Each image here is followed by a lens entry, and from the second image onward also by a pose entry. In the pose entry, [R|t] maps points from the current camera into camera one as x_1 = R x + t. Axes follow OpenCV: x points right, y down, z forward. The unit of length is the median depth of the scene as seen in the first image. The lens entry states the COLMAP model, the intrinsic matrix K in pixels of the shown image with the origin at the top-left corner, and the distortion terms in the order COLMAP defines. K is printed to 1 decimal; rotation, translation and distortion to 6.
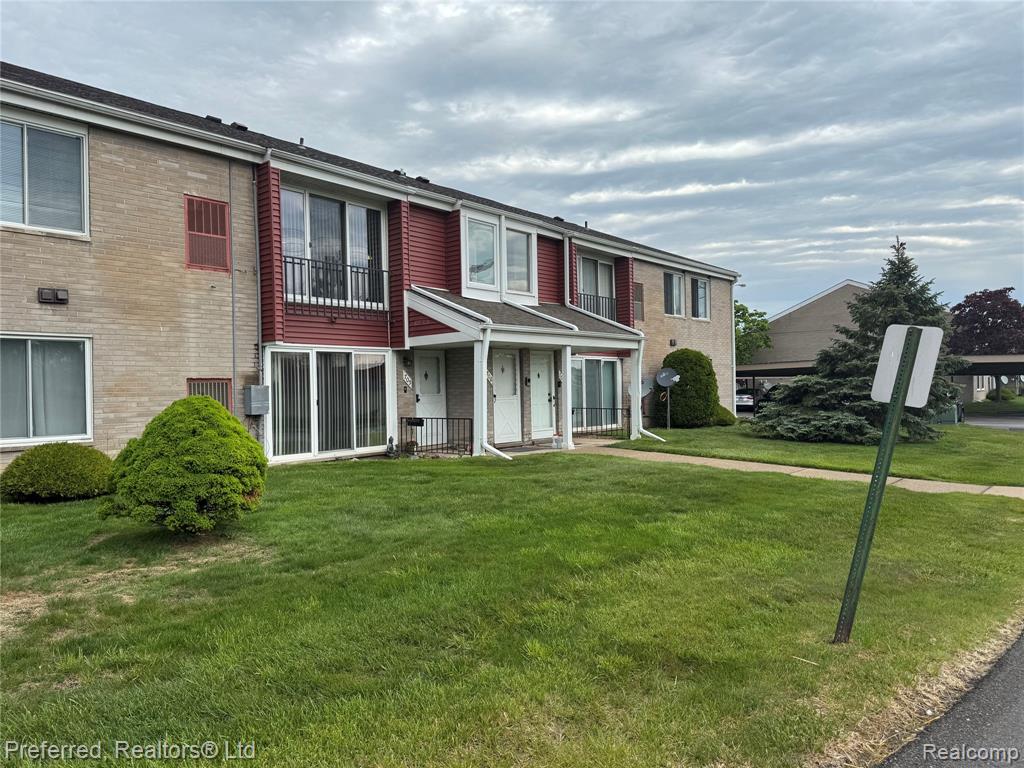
lens RADIAL K [[717.2, 0, 512.0], [0, 717.2, 384.0], [0, 0, 1]] dist [0.122817, -0.192681]
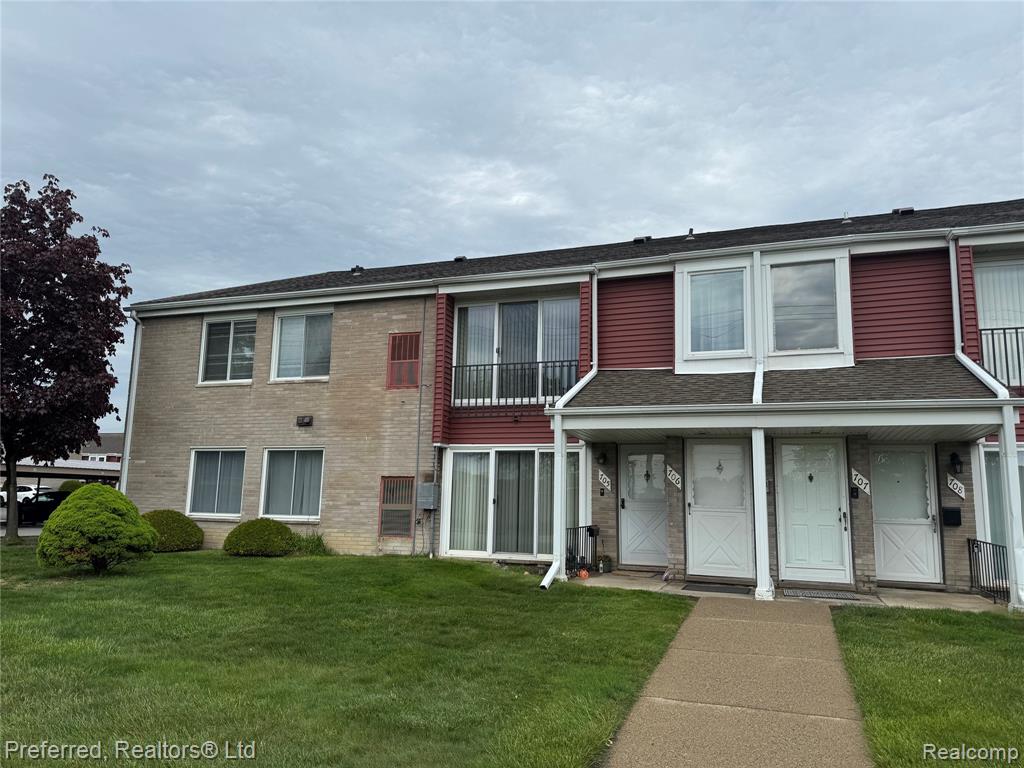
lens RADIAL K [[717.2, 0, 512.0], [0, 717.2, 384.0], [0, 0, 1]] dist [0.122817, -0.192681]
pose [[0.333248, -0.126891, -0.934262, 0.802137], [-0.025169, 0.989352, -0.143351, 0.007347], [0.942503, 0.071286, 0.326505, 0.782494]]
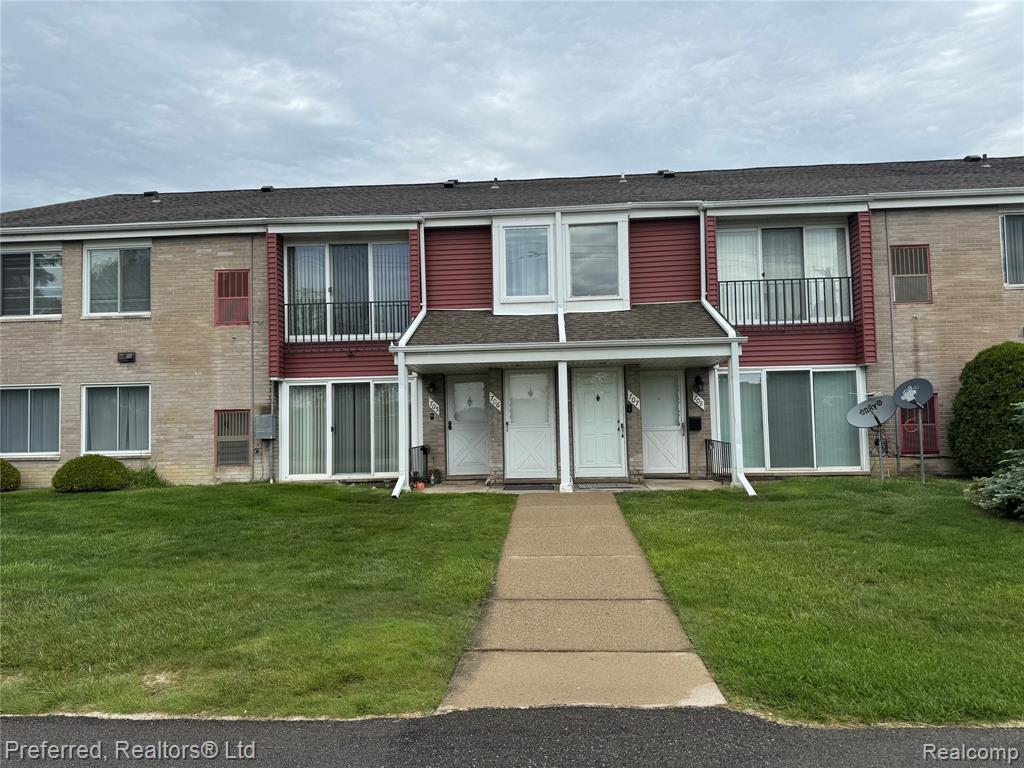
lens RADIAL K [[744.2, 0, 512.0], [0, 744.2, 384.0], [0, 0, 1]] dist [0.120258, -0.274221]
pose [[0.590352, -0.038444, -0.806230, 0.943586], [0.013803, 0.999200, -0.037539, 0.003626], [0.807028, 0.011033, 0.590411, 0.622890]]
